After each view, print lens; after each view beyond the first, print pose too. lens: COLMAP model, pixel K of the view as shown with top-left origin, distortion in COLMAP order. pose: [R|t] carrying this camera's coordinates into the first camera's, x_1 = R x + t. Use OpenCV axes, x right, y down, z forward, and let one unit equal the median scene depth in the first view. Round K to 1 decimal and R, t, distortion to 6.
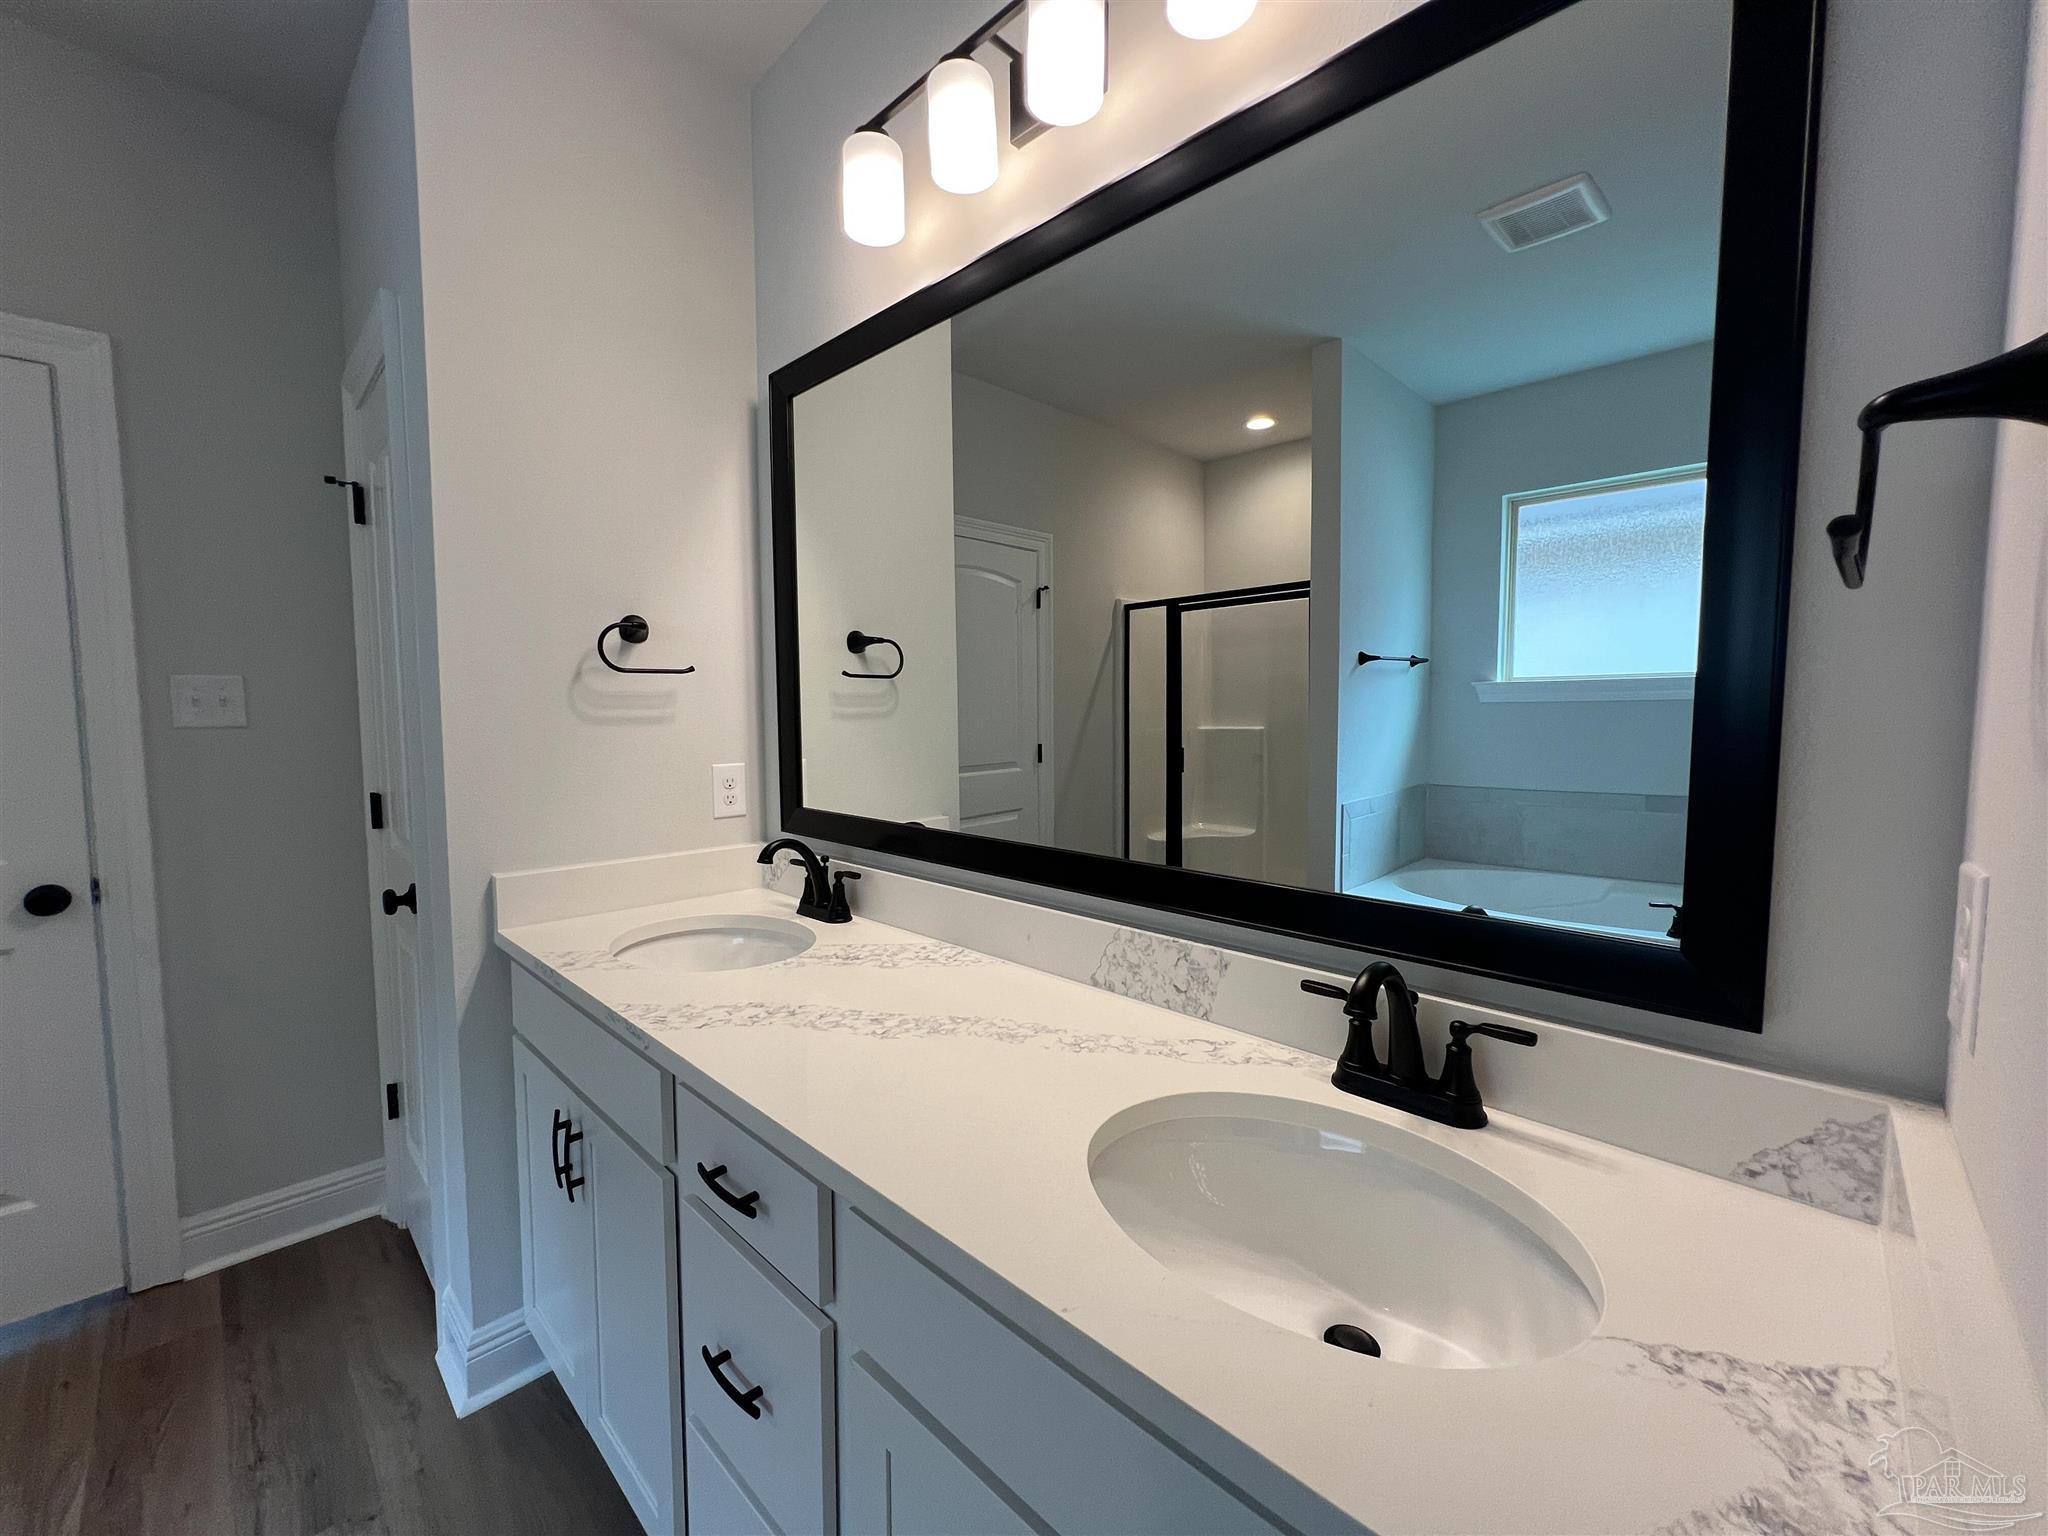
lens RADIAL K [[820.2, 0, 1024.6], [0, 820.2, 762.9], [0, 0, 1]] dist [-0.001564, 0.000353]
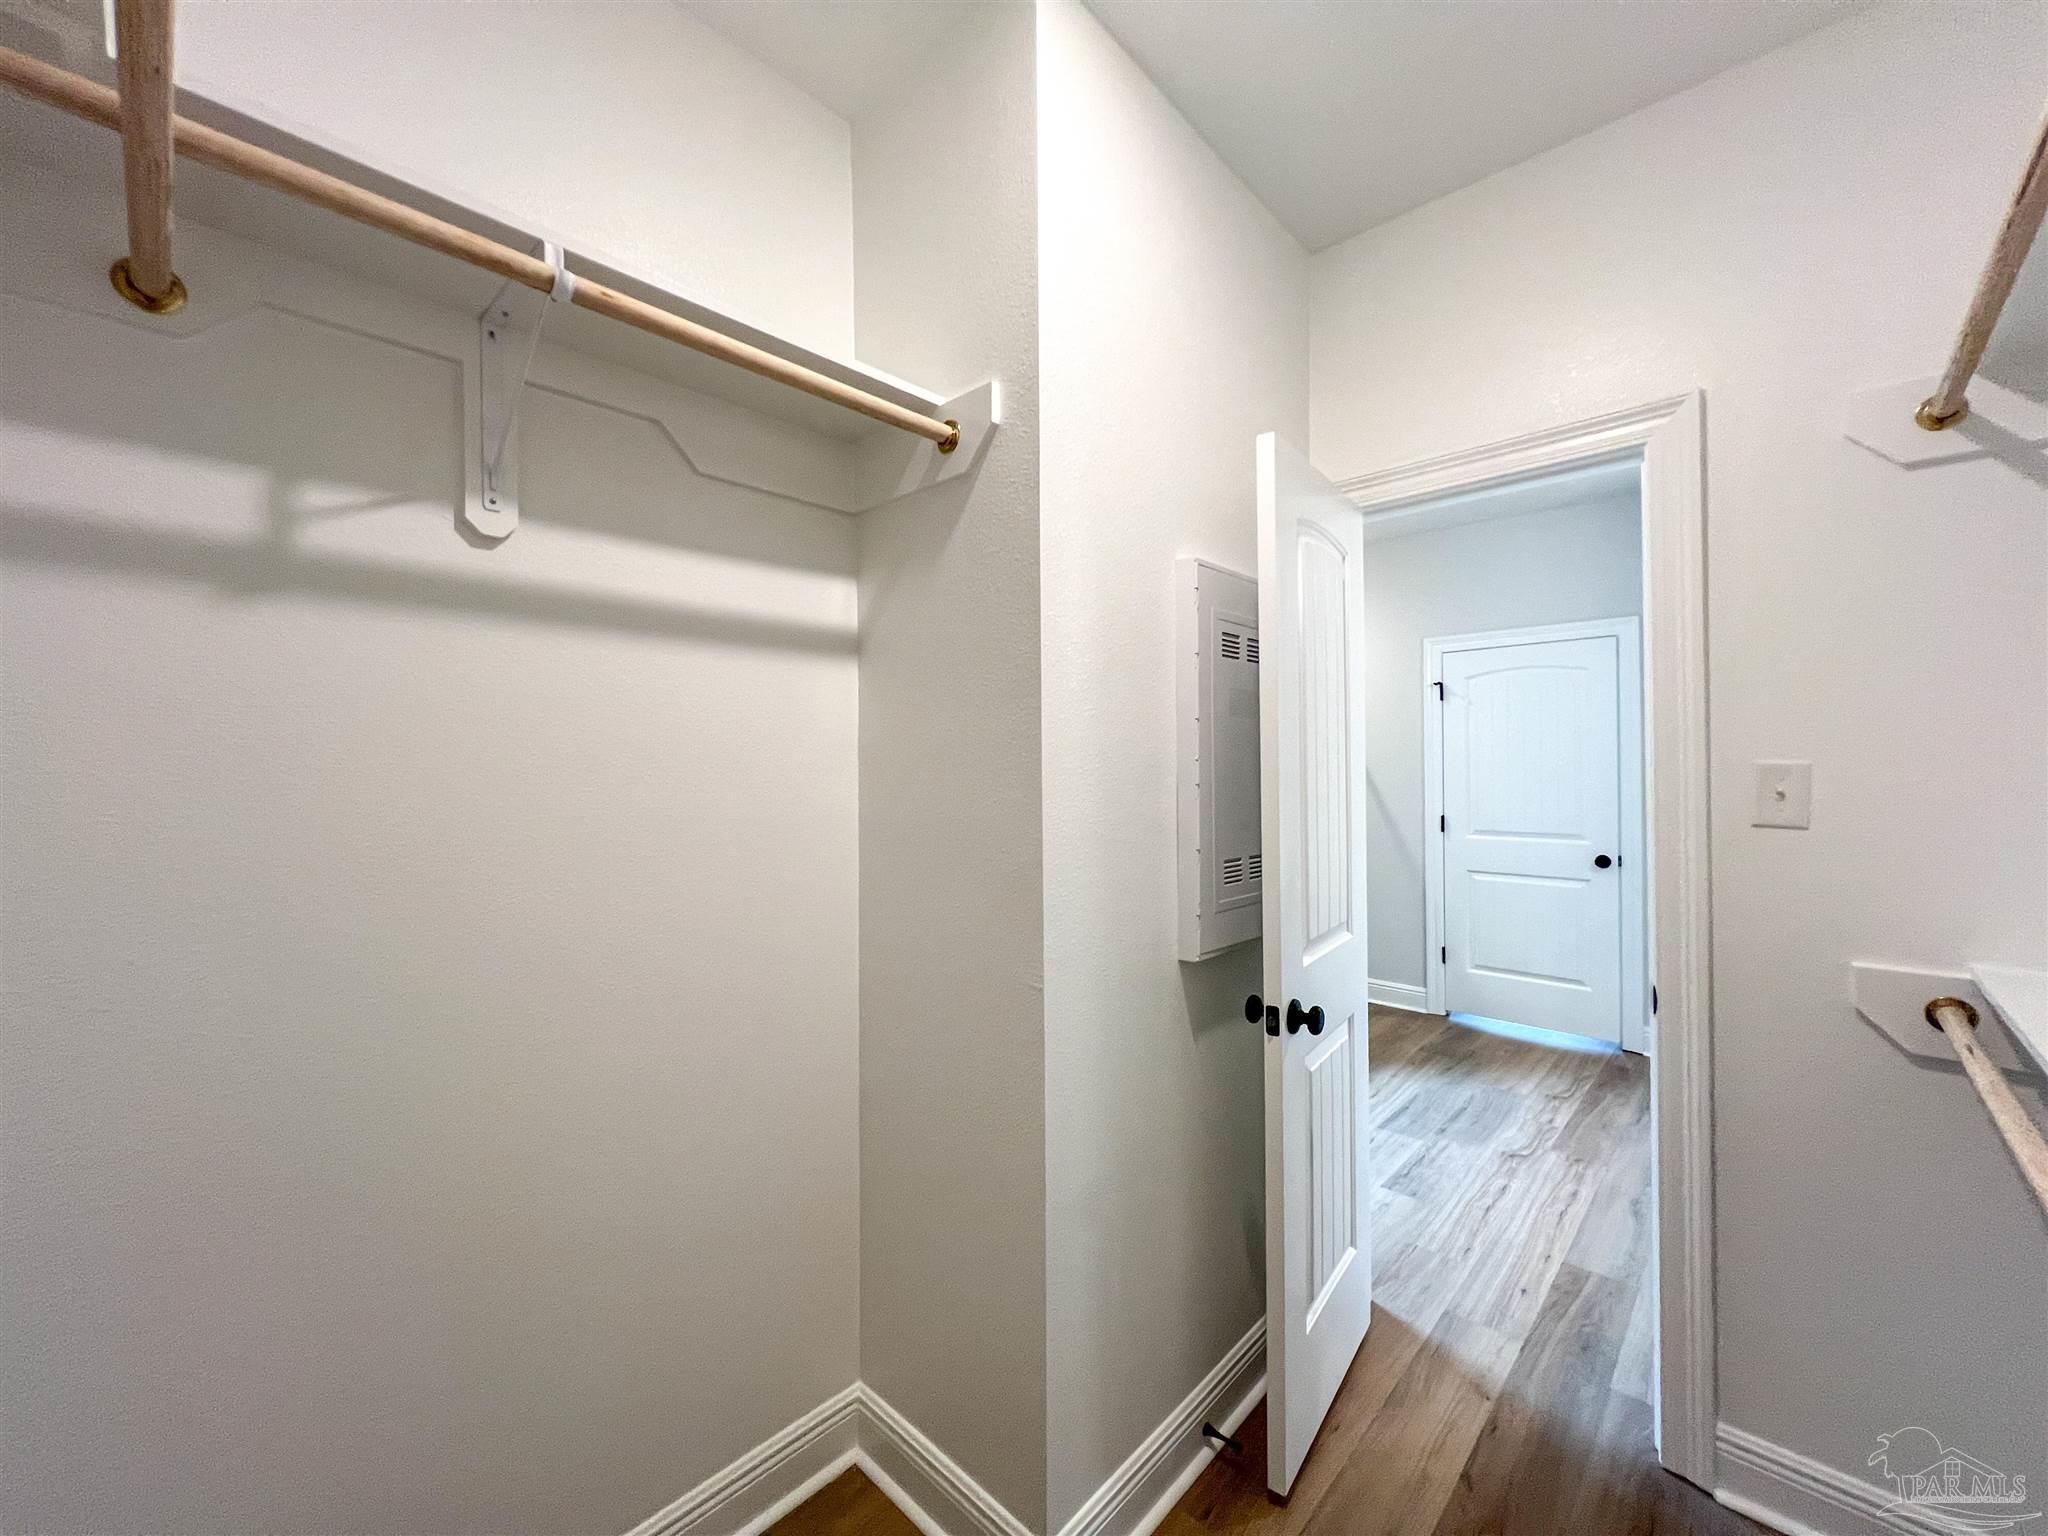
lens RADIAL K [[814.1, 0, 1024.0], [0, 814.1, 768.0], [0, 0, 1]] dist [-0.001233, 0.000004]
pose [[0.009976, -0.005217, -0.999937, 1.458745], [-0.068378, 0.997642, -0.005887, 0.029616], [0.997610, 0.068433, 0.009596, -0.911641]]
